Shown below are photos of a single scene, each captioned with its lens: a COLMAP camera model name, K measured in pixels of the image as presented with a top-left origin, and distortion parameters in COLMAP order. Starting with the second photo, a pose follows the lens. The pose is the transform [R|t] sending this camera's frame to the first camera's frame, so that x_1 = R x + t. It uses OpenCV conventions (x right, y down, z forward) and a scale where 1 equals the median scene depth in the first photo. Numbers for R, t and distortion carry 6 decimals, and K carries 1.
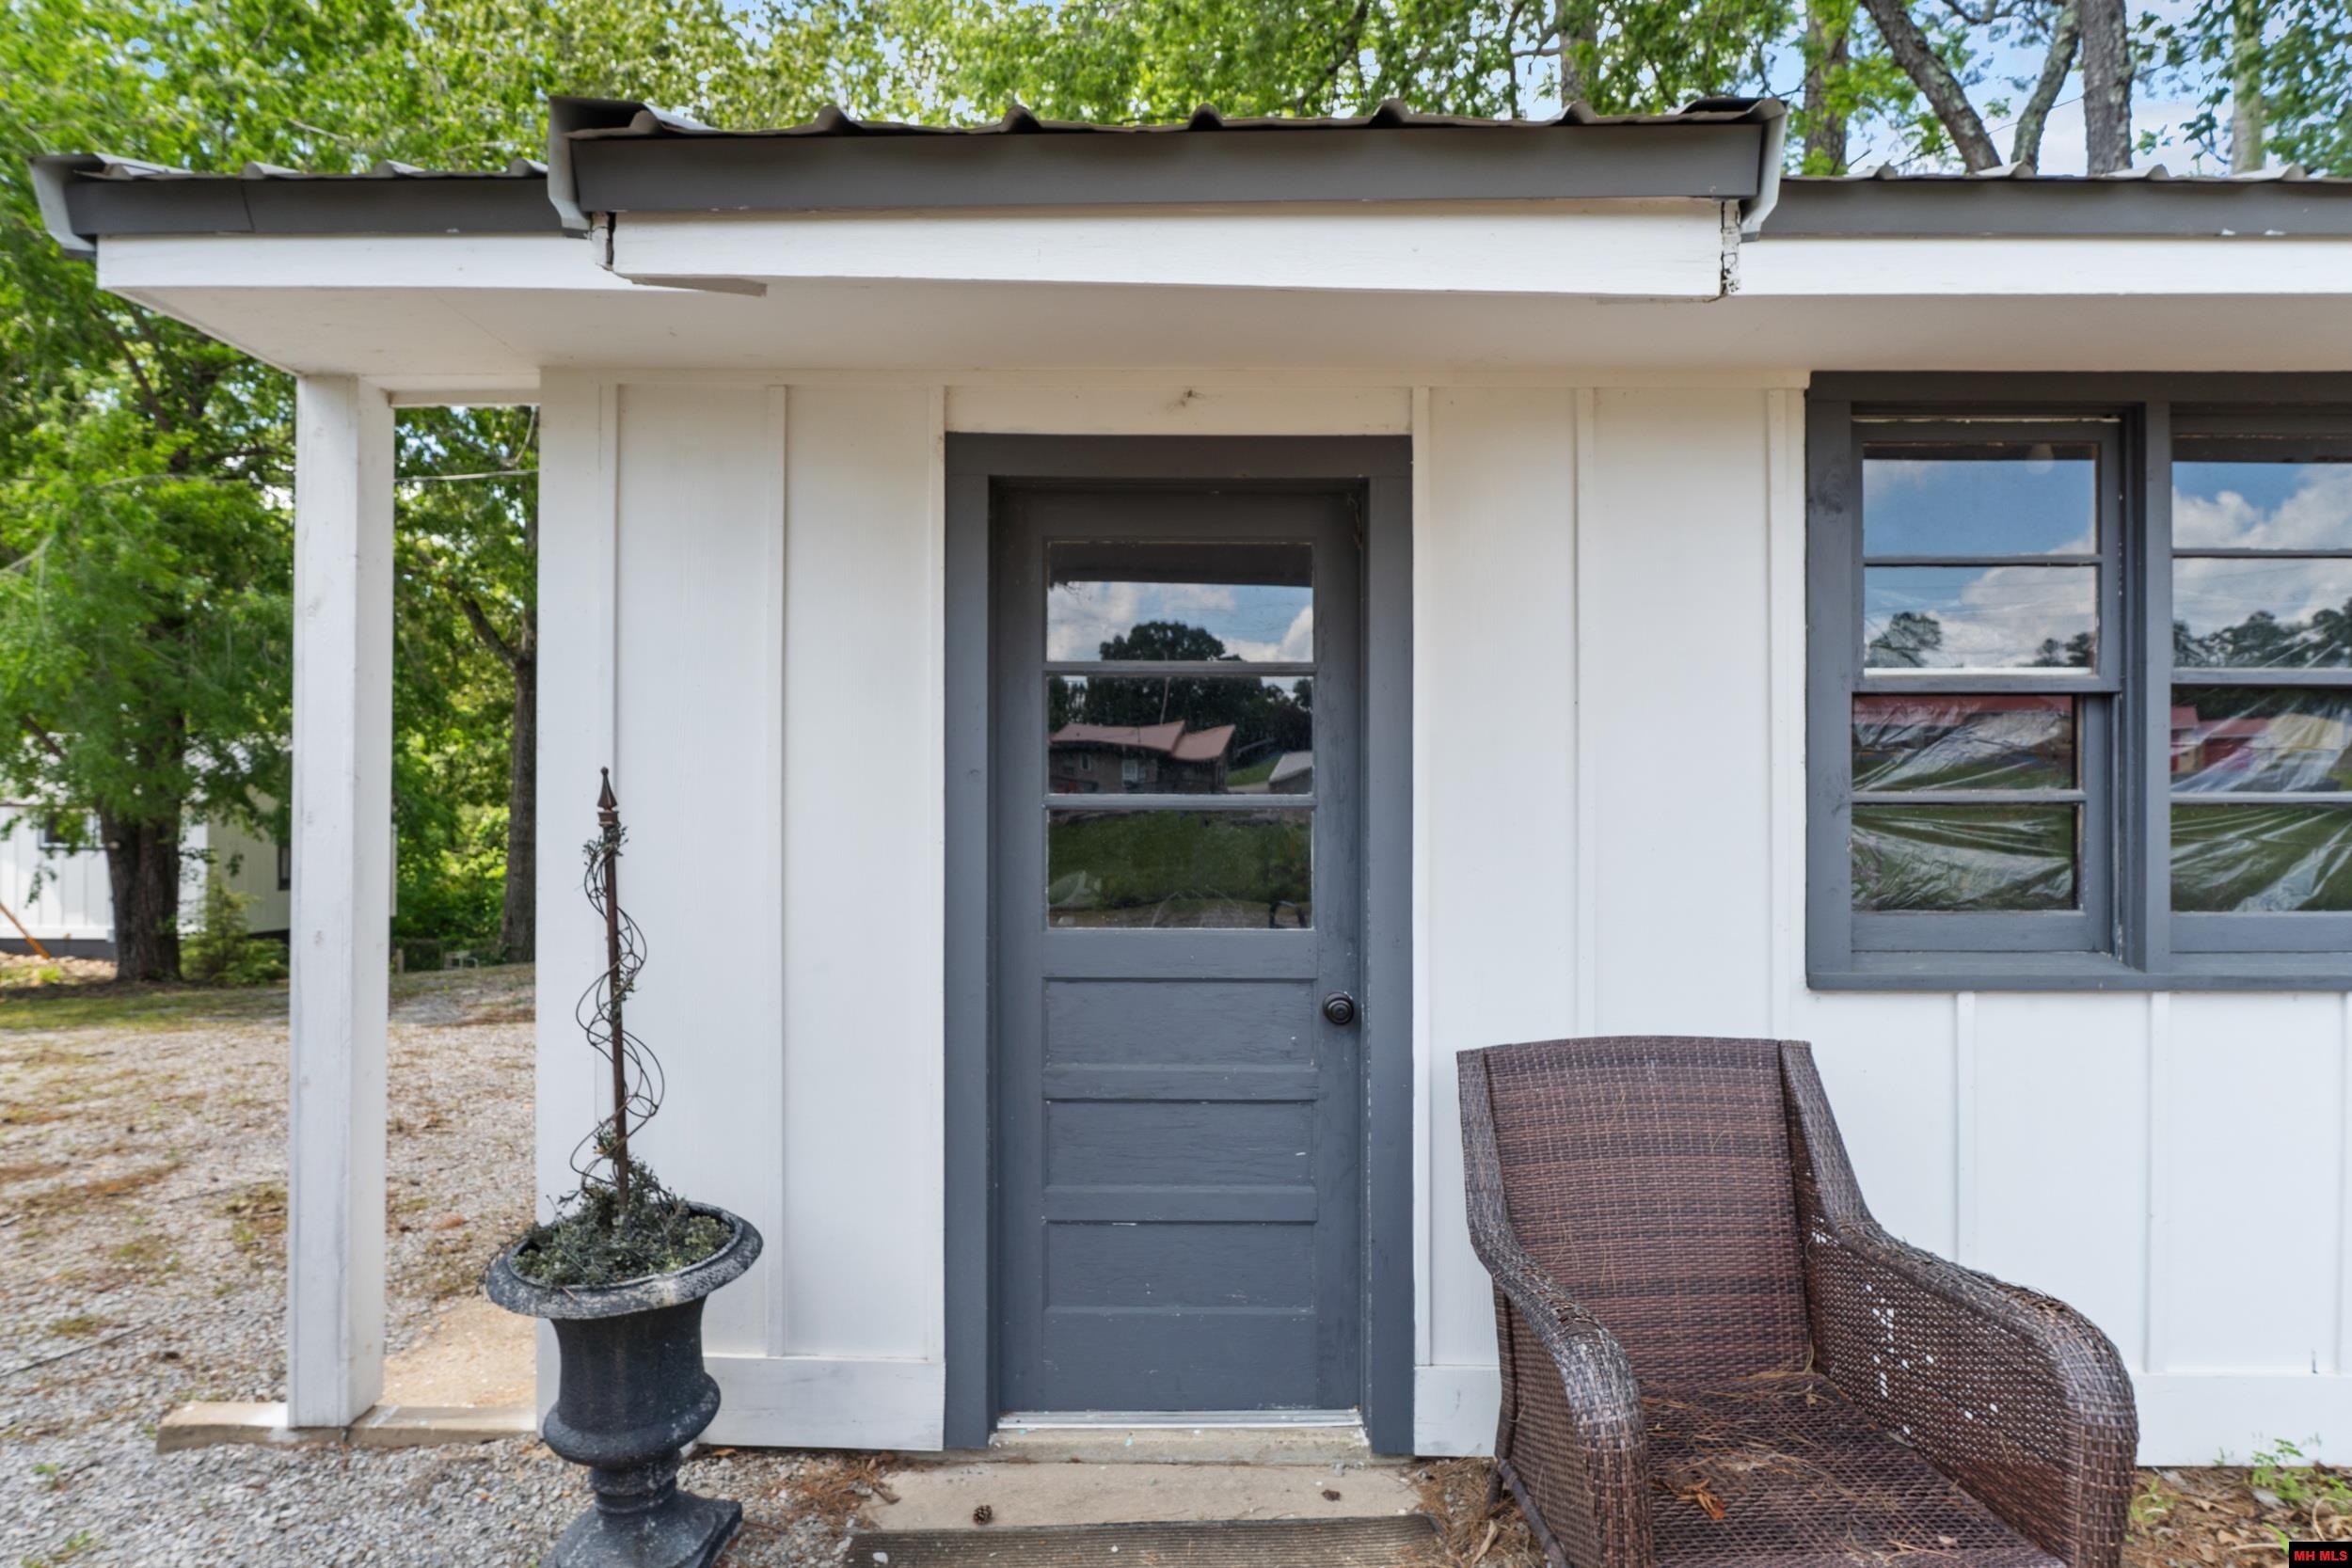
lens RADIAL K [[1282.3, 0, 1176.3], [0, 1282.3, 785.6], [0, 0, 1]] dist [-0.000928, -0.000518]
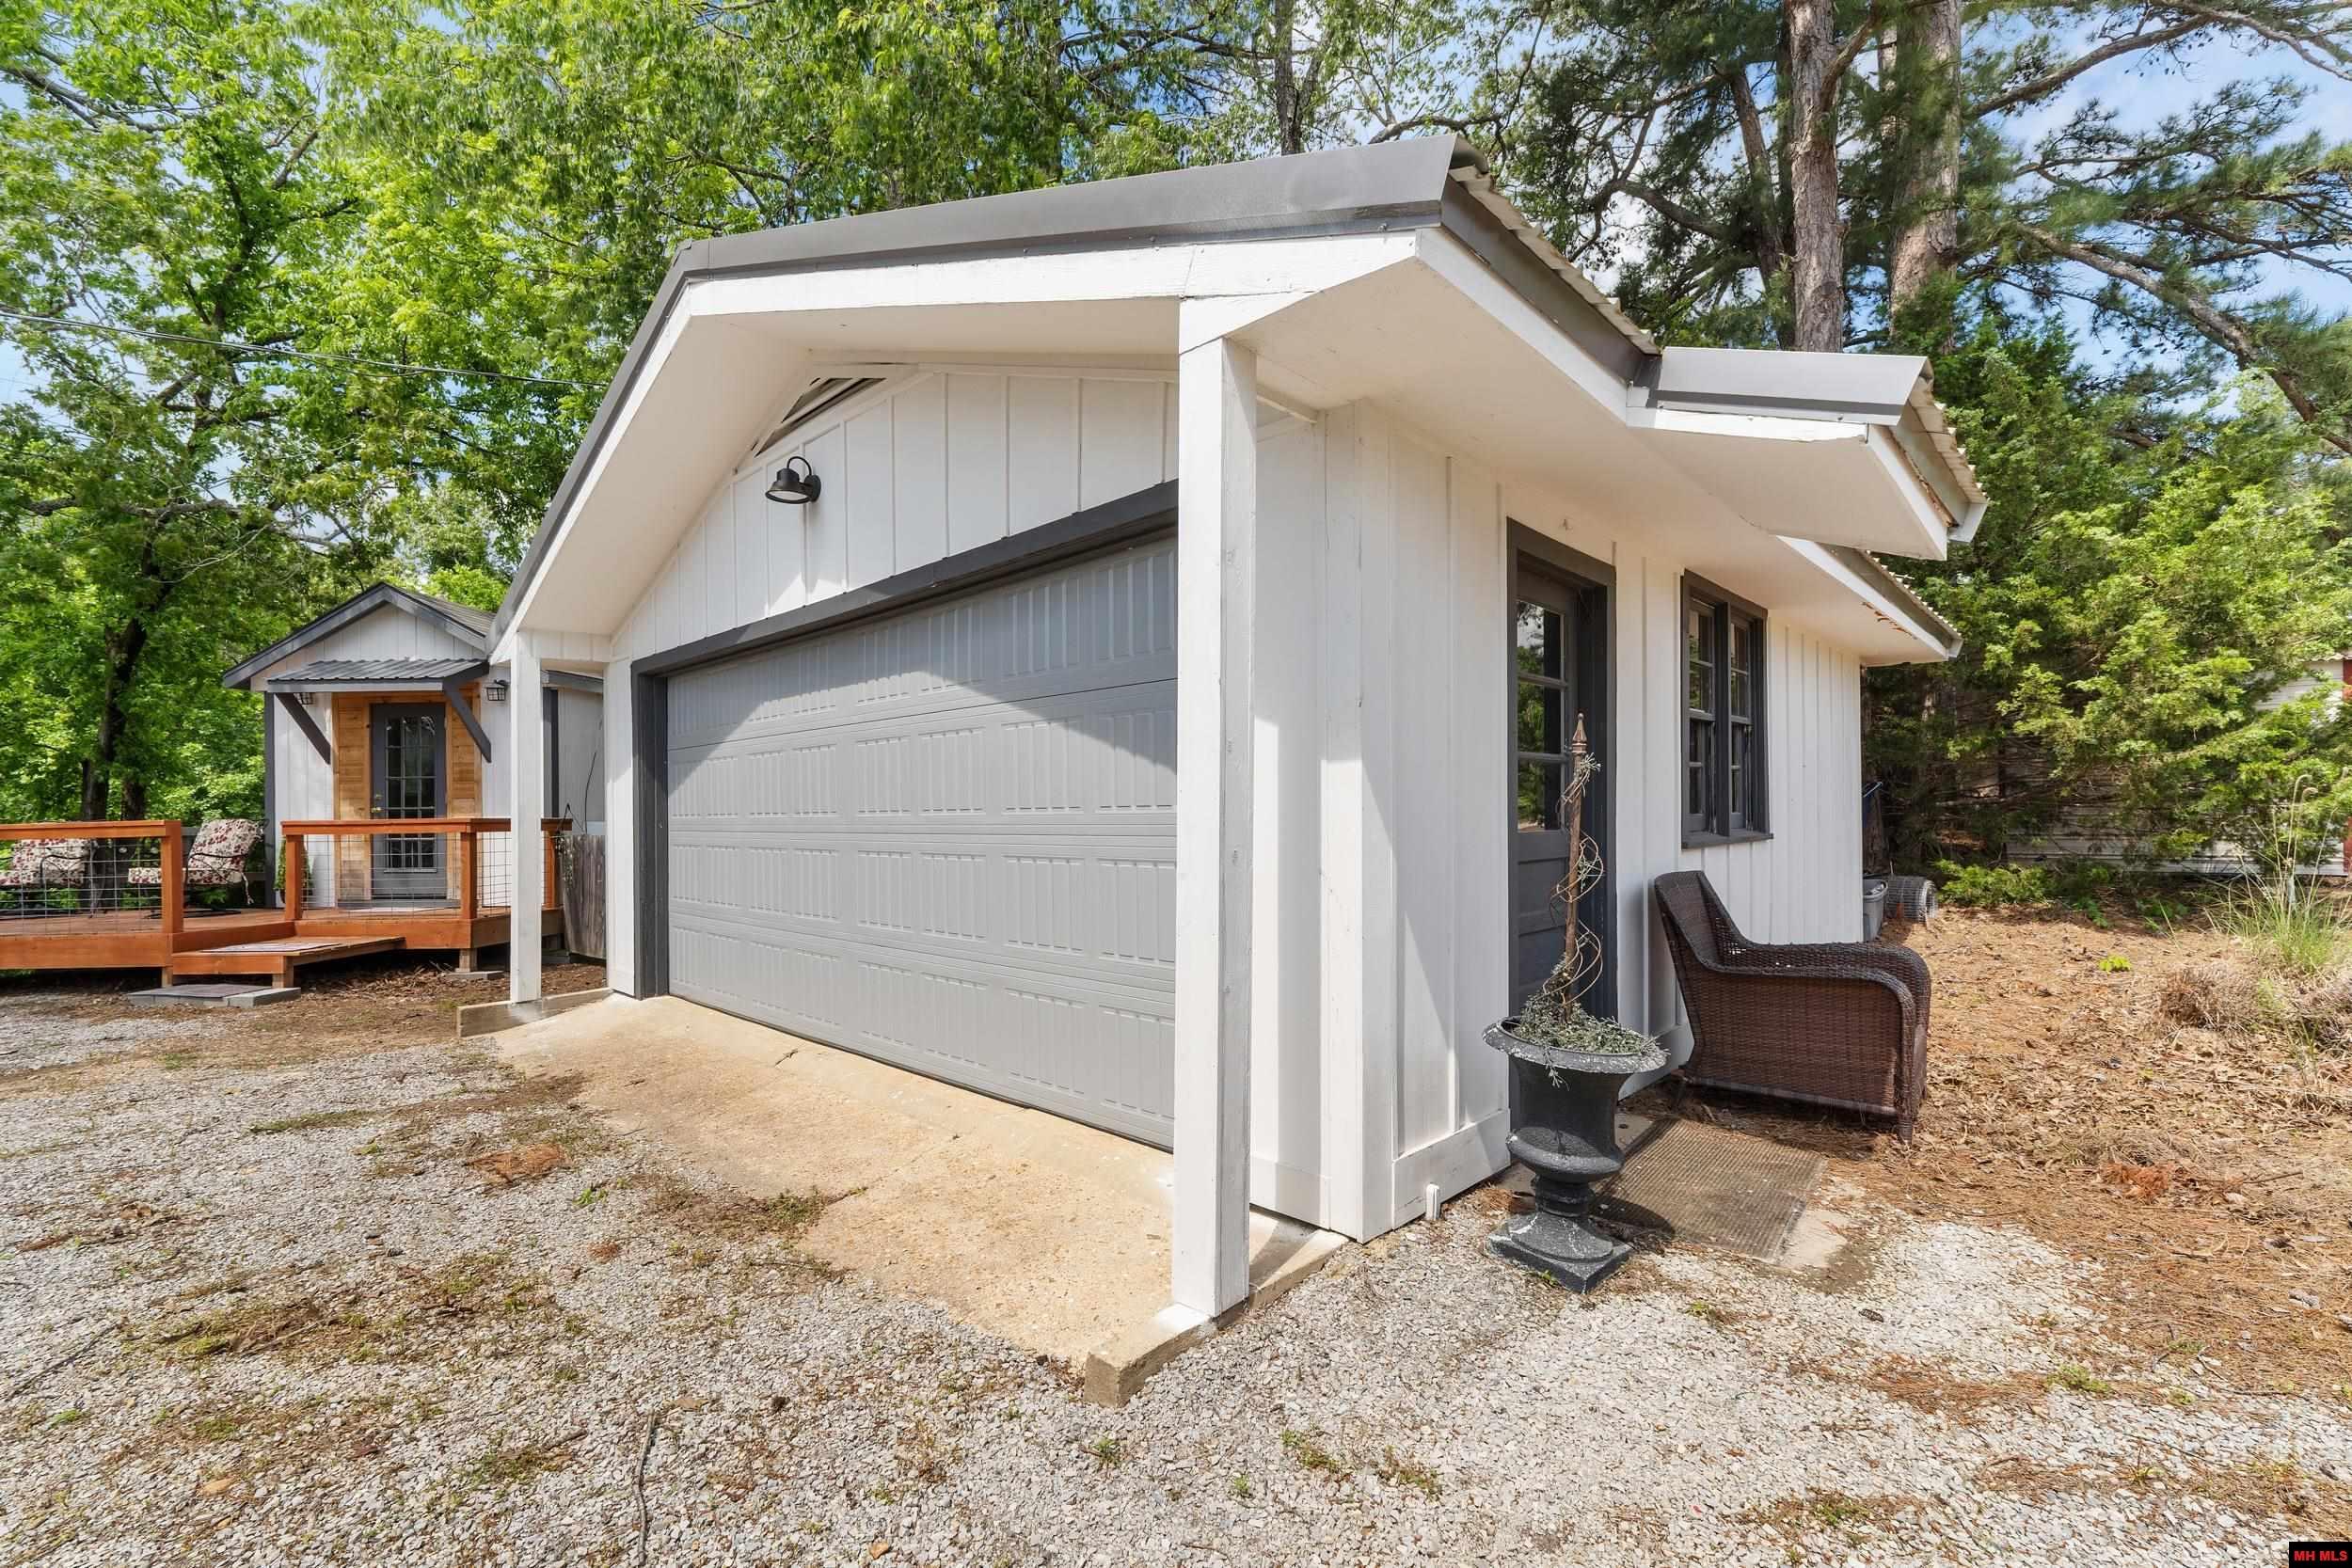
lens RADIAL K [[1017.5, 0, 1176.1], [0, 1017.5, 786.4], [0, 0, 1]] dist [0.000411, 0.000017]
pose [[0.675150, -0.000322, 0.737680, -1.026569], [-0.002529, 0.999993, 0.002752, 0.038276], [-0.737676, -0.003724, 0.675145, 0.339203]]
